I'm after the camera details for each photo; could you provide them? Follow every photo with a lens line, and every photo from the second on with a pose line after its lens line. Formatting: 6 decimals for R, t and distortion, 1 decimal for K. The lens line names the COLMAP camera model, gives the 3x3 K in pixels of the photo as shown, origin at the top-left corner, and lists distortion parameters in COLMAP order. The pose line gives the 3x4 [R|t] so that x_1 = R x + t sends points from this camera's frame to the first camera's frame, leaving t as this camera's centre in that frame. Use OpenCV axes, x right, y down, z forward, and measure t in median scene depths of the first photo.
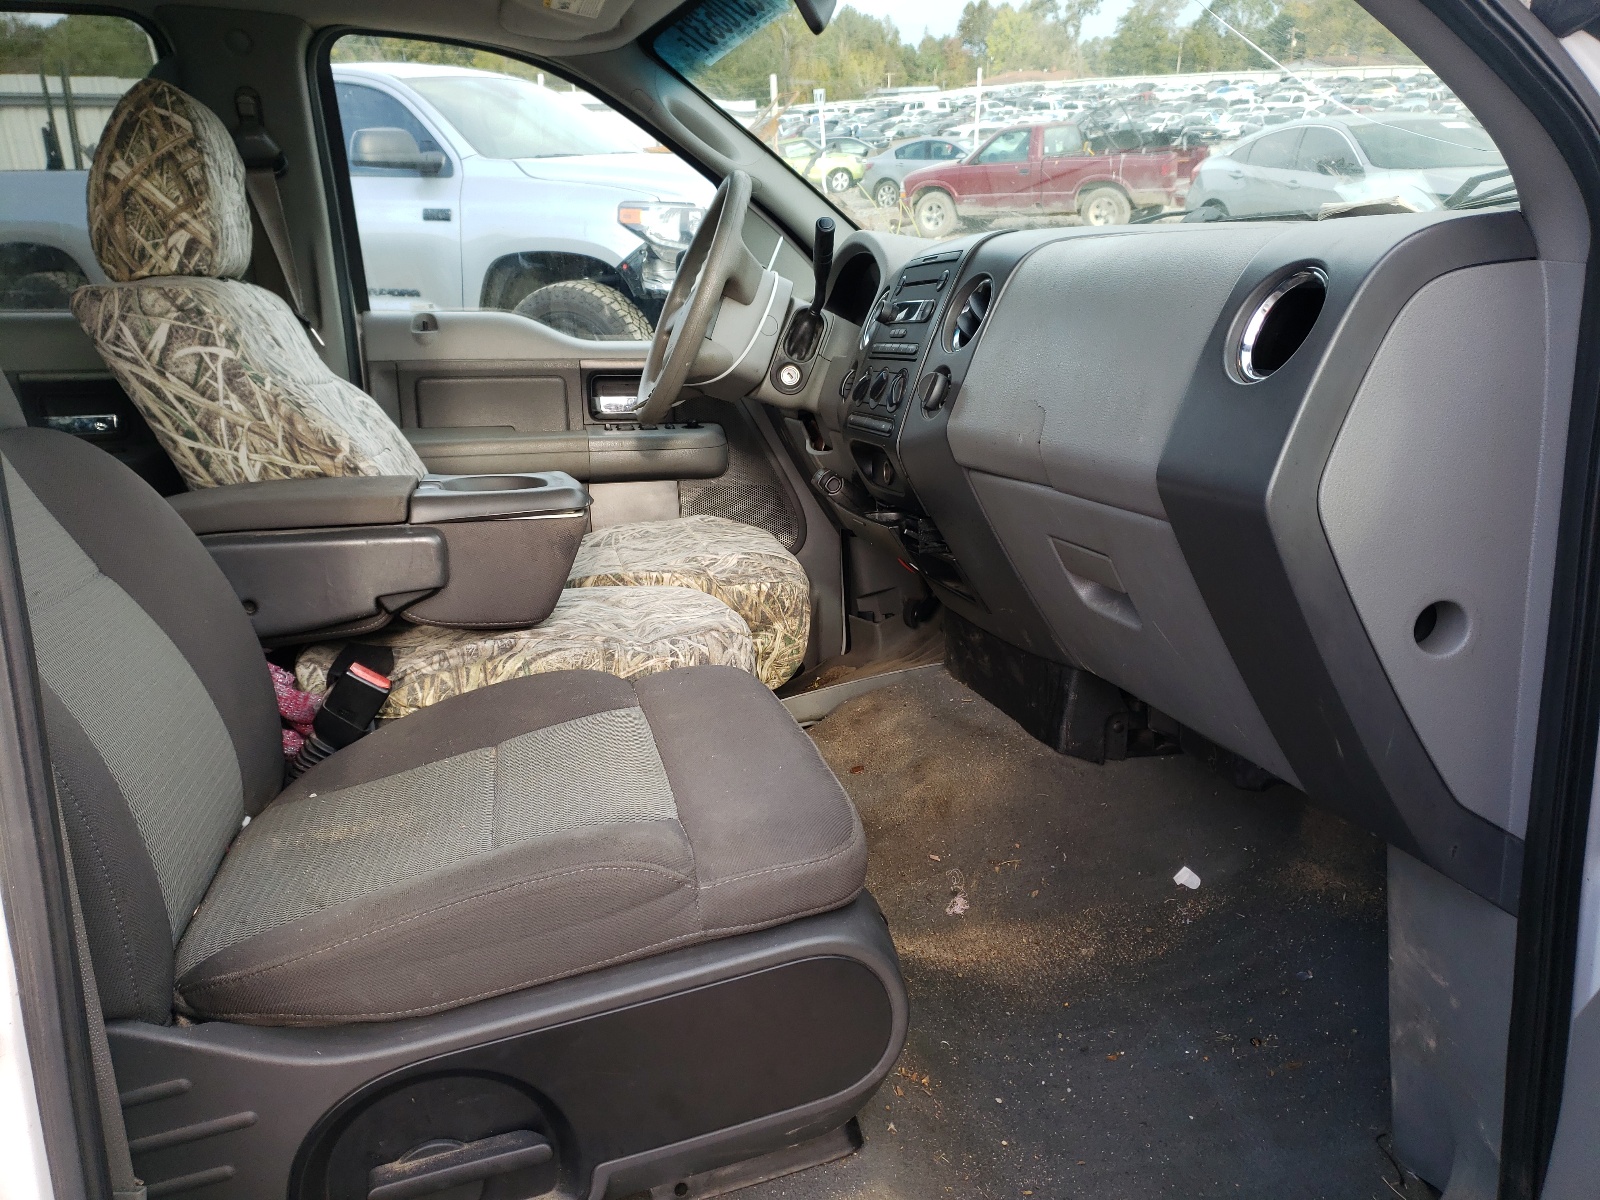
lens RADIAL K [[1302.7, 0, 800.0], [0, 1302.7, 600.0], [0, 0, 1]] dist [0.000649, 0.063158]
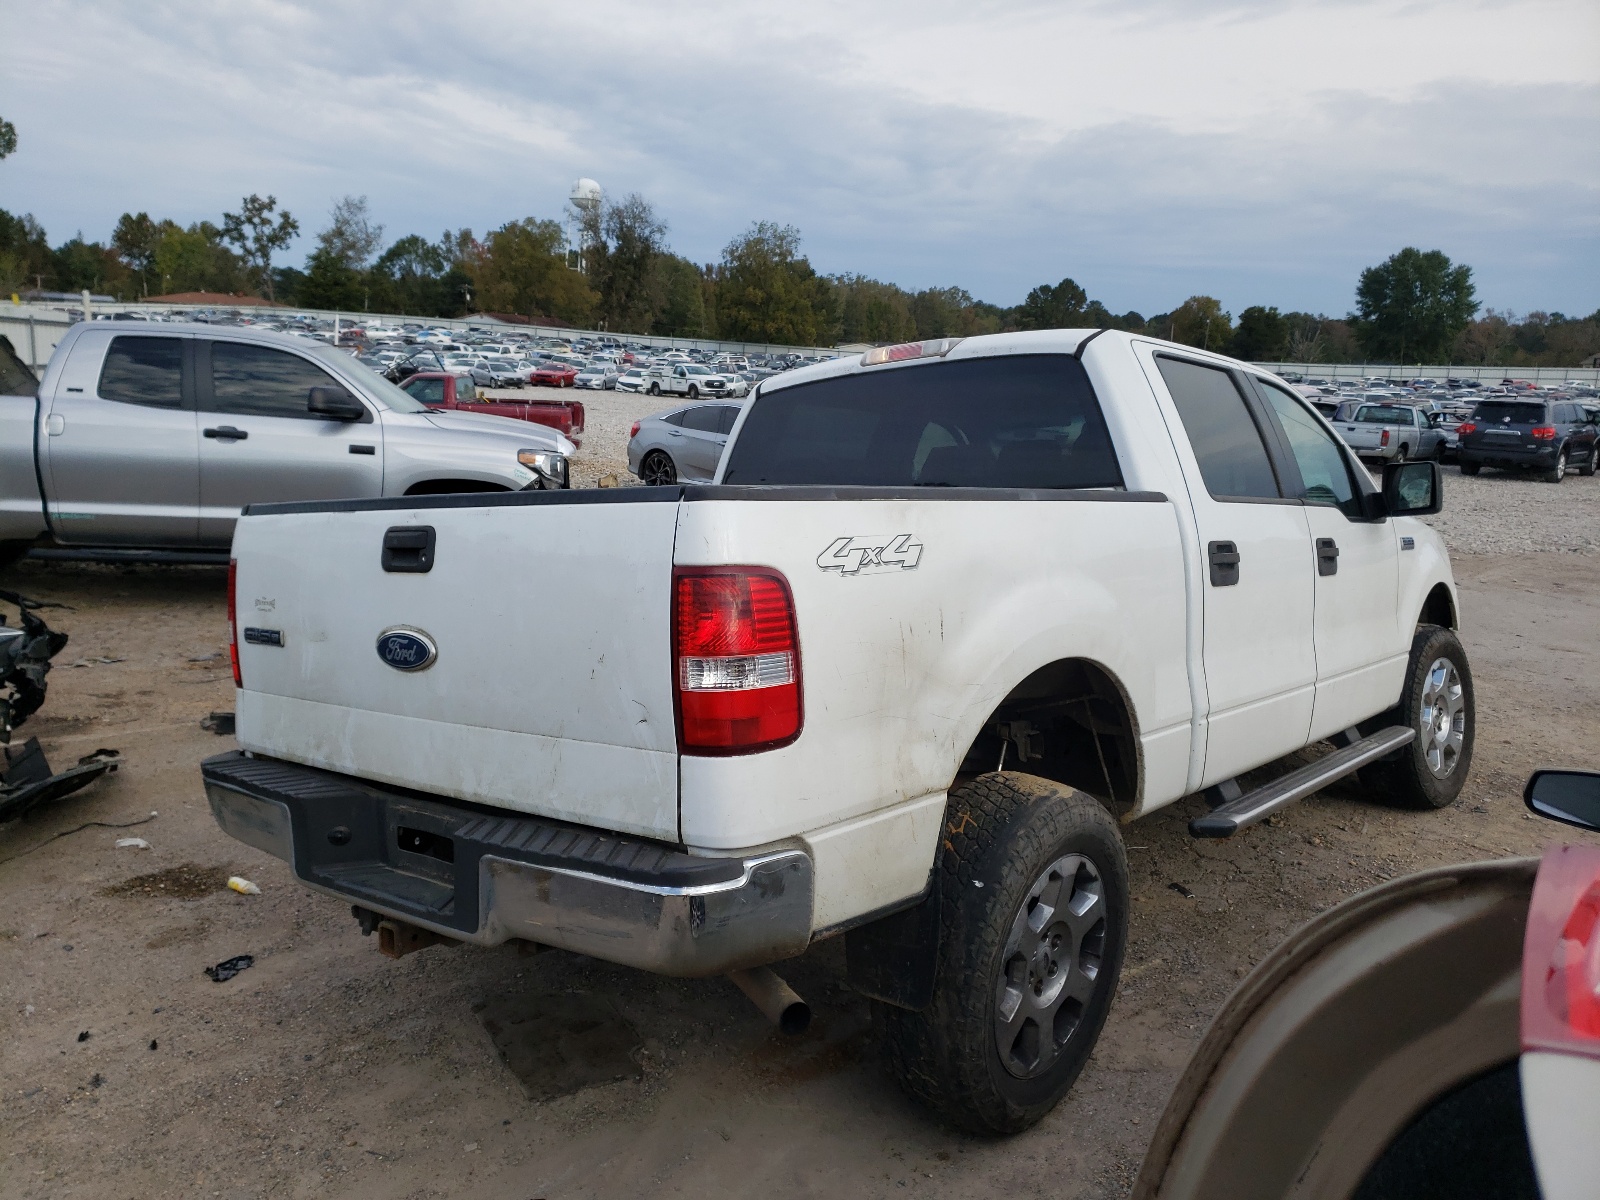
lens RADIAL K [[1302.7, 0, 800.0], [0, 1302.7, 600.0], [0, 0, 1]] dist [0.000649, 0.063158]
pose [[0.828827, -0.020003, 0.559147, -0.173163], [0.112873, 0.984791, -0.132083, 0.021923], [-0.548001, 0.172587, 0.818479, -0.081993]]
